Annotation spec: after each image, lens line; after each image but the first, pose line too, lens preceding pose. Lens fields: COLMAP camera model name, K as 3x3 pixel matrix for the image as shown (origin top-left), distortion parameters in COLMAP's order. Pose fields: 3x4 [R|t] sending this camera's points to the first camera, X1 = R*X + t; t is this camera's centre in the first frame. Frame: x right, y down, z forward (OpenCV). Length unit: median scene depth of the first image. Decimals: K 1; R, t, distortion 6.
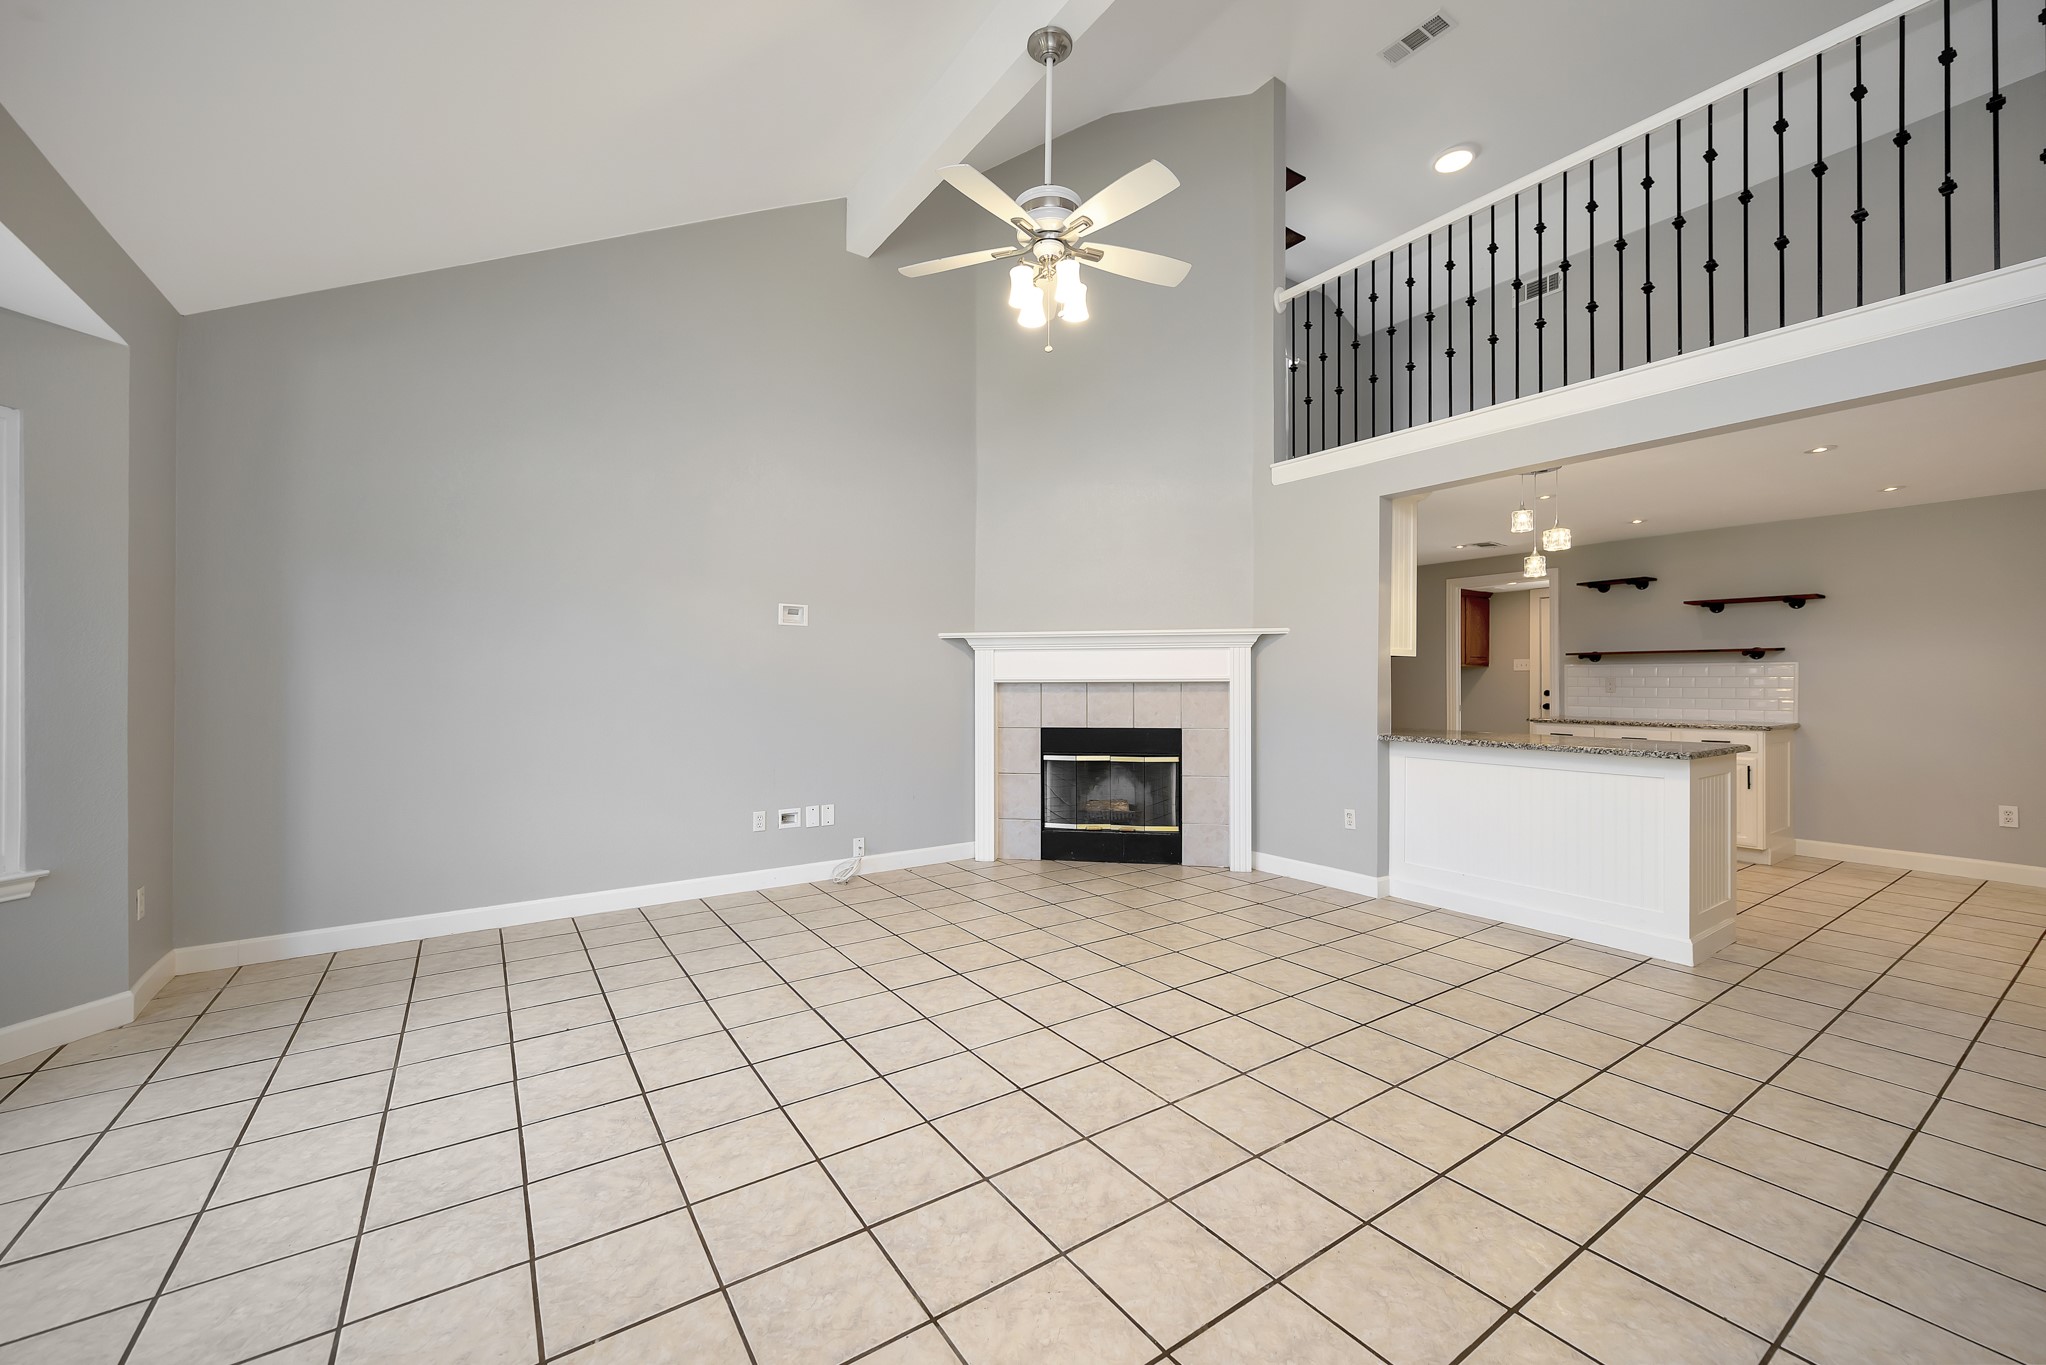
lens RADIAL K [[818.0, 0, 1030.8], [0, 818.0, 683.0], [0, 0, 1]] dist [-0.002570, -0.000792]
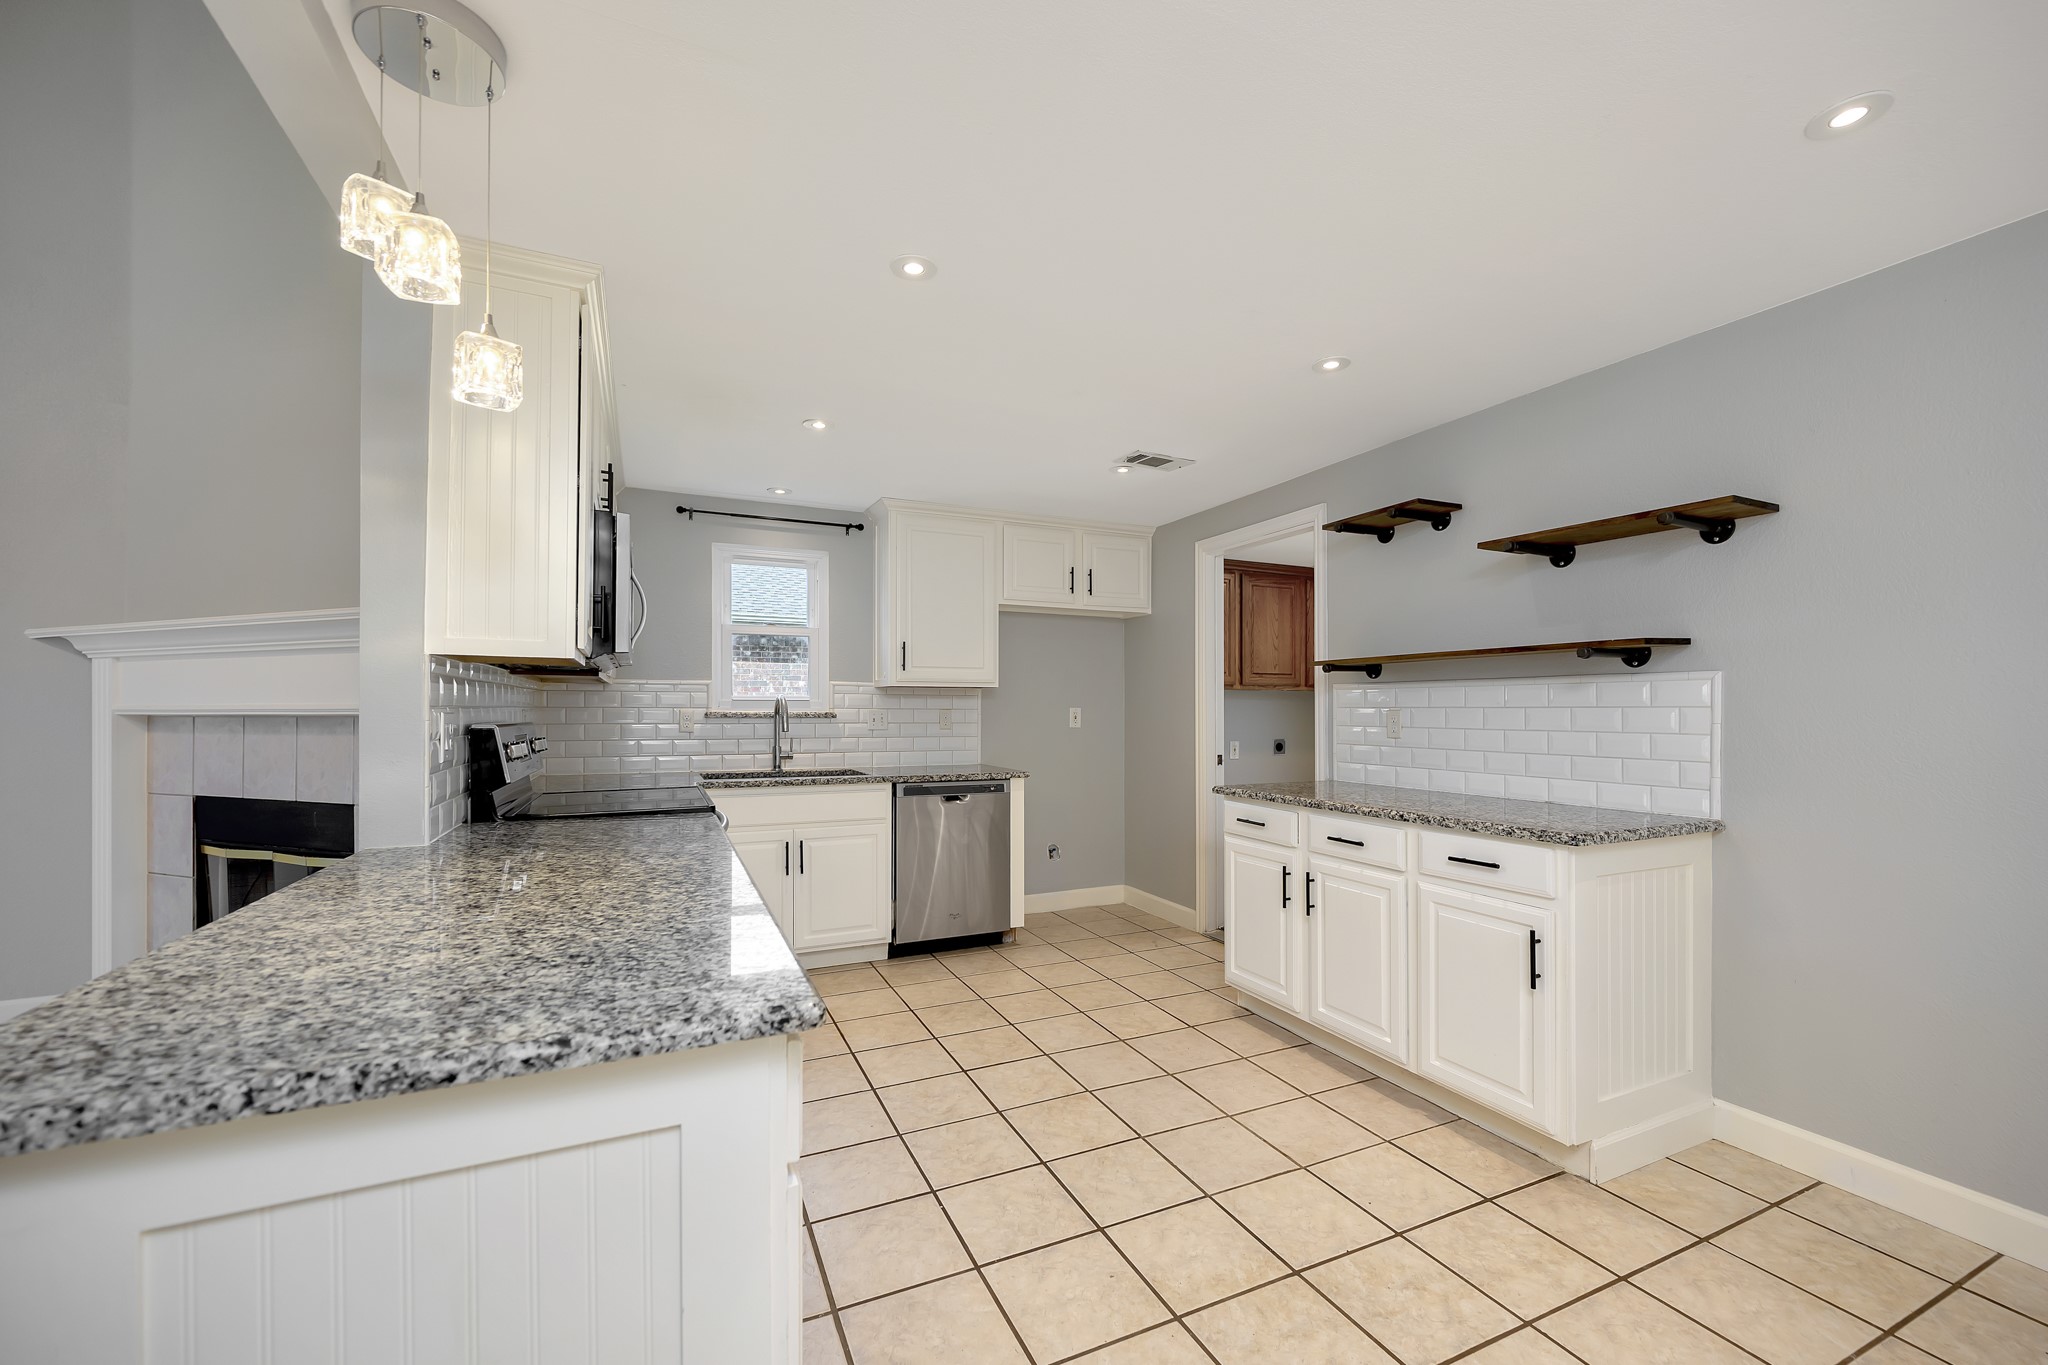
lens RADIAL K [[818.8, 0, 1036.6], [0, 818.8, 706.9], [0, 0, 1]] dist [-0.002570, -0.000792]
pose [[0.985474, 0.001229, -0.169823, 0.750149], [-0.002929, 0.999948, -0.009759, -0.002901], [0.169803, 0.010115, 0.985426, 0.599798]]
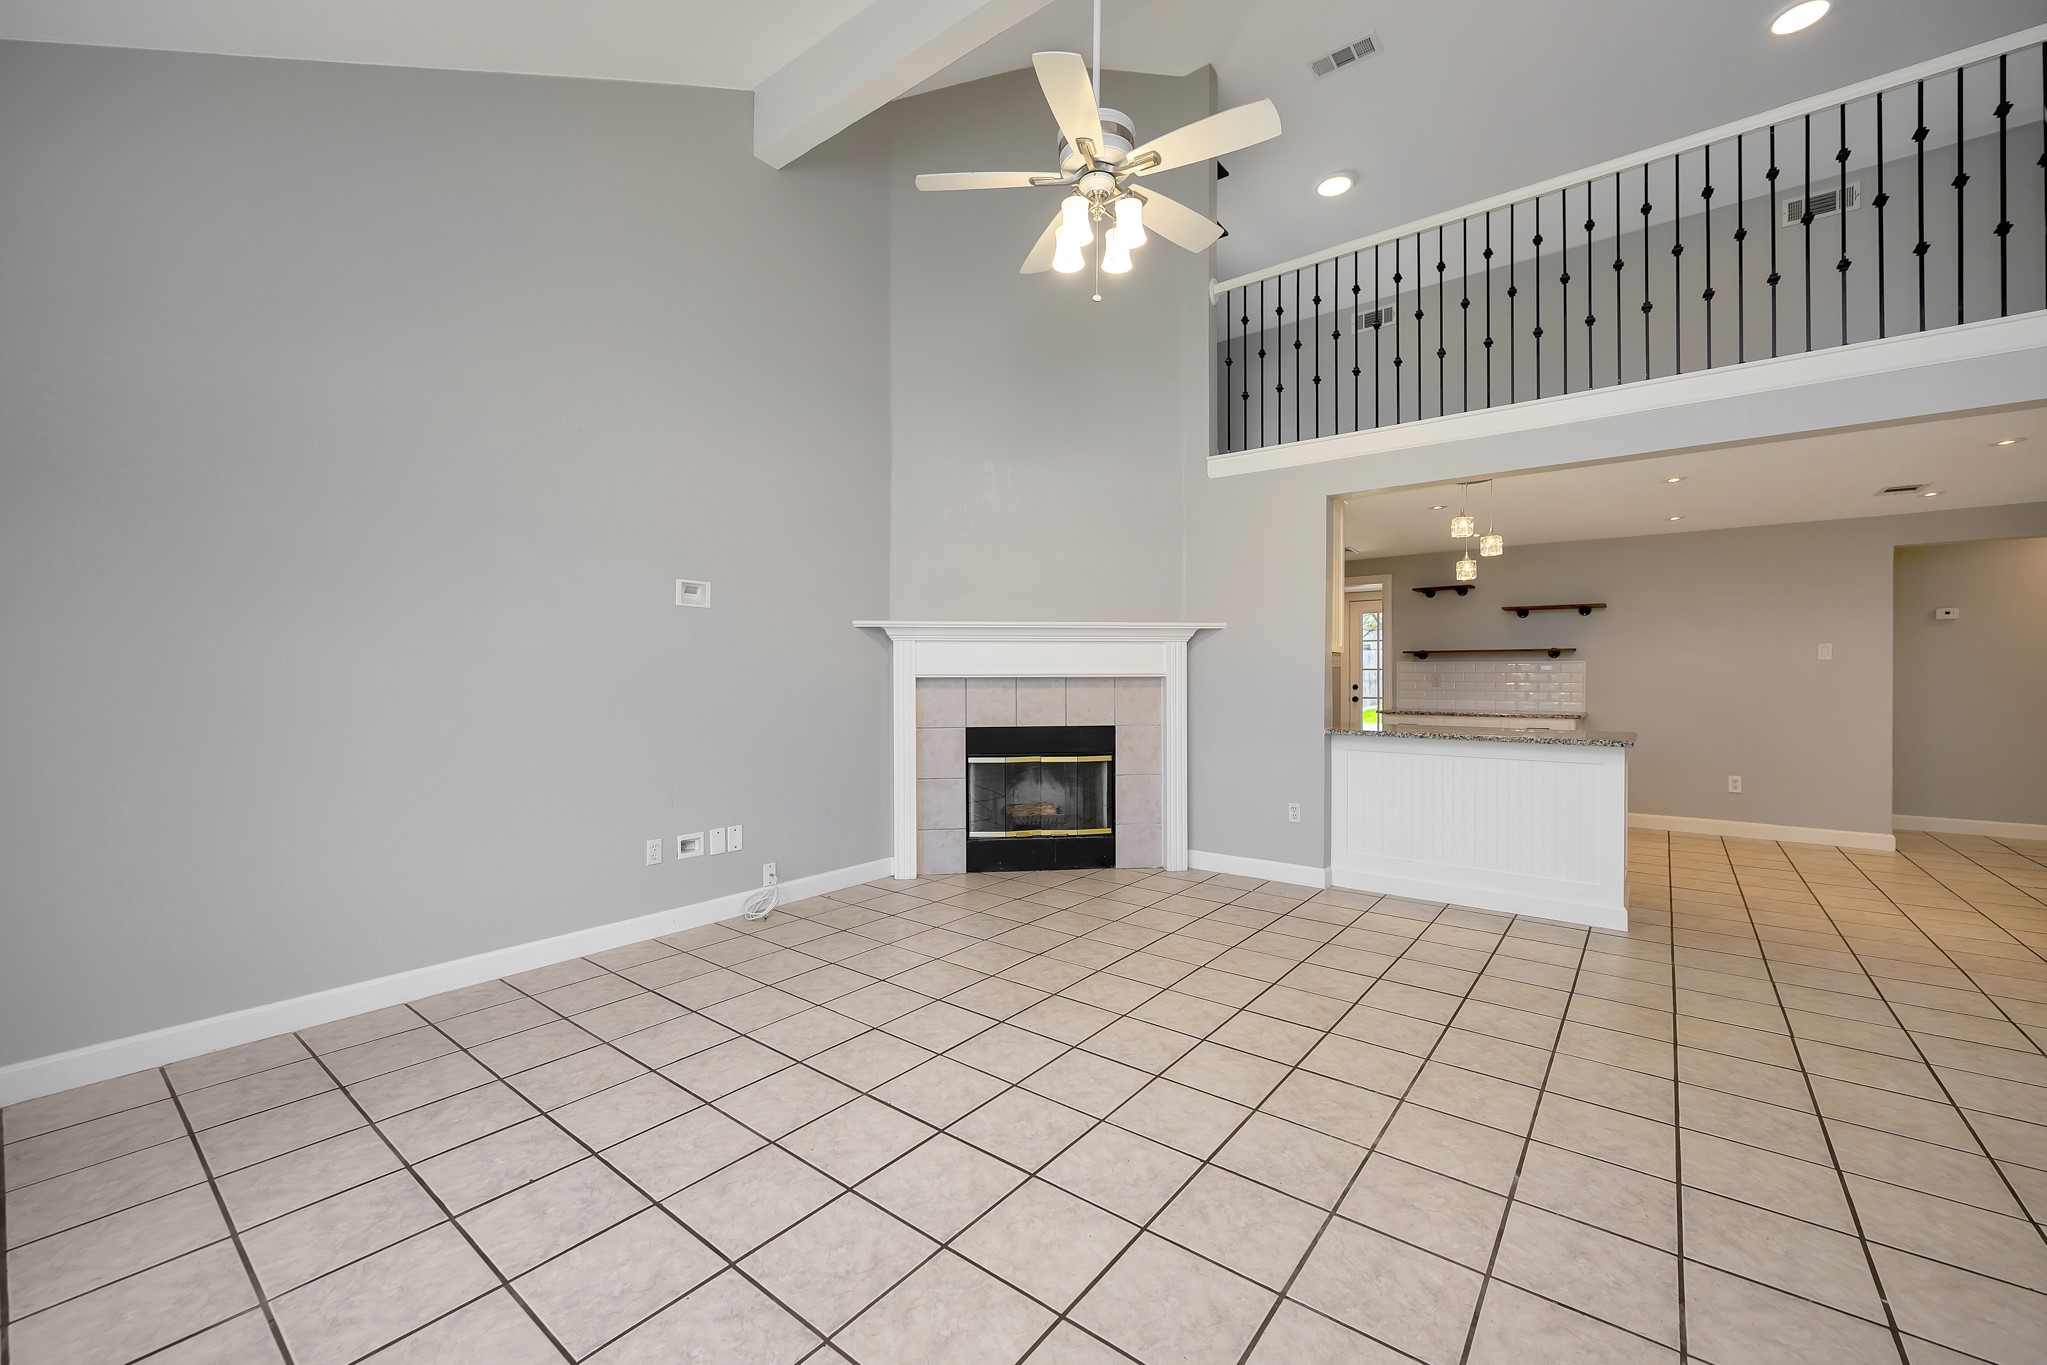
lens RADIAL K [[818.4, 0, 1030.7], [0, 818.4, 682.2], [0, 0, 1]] dist [-0.002570, -0.000792]
pose [[0.952543, -0.001011, 0.304403, -0.215281], [-0.000820, 0.999982, 0.005887, -0.000860], [-0.304404, -0.005857, 0.952525, 0.125156]]
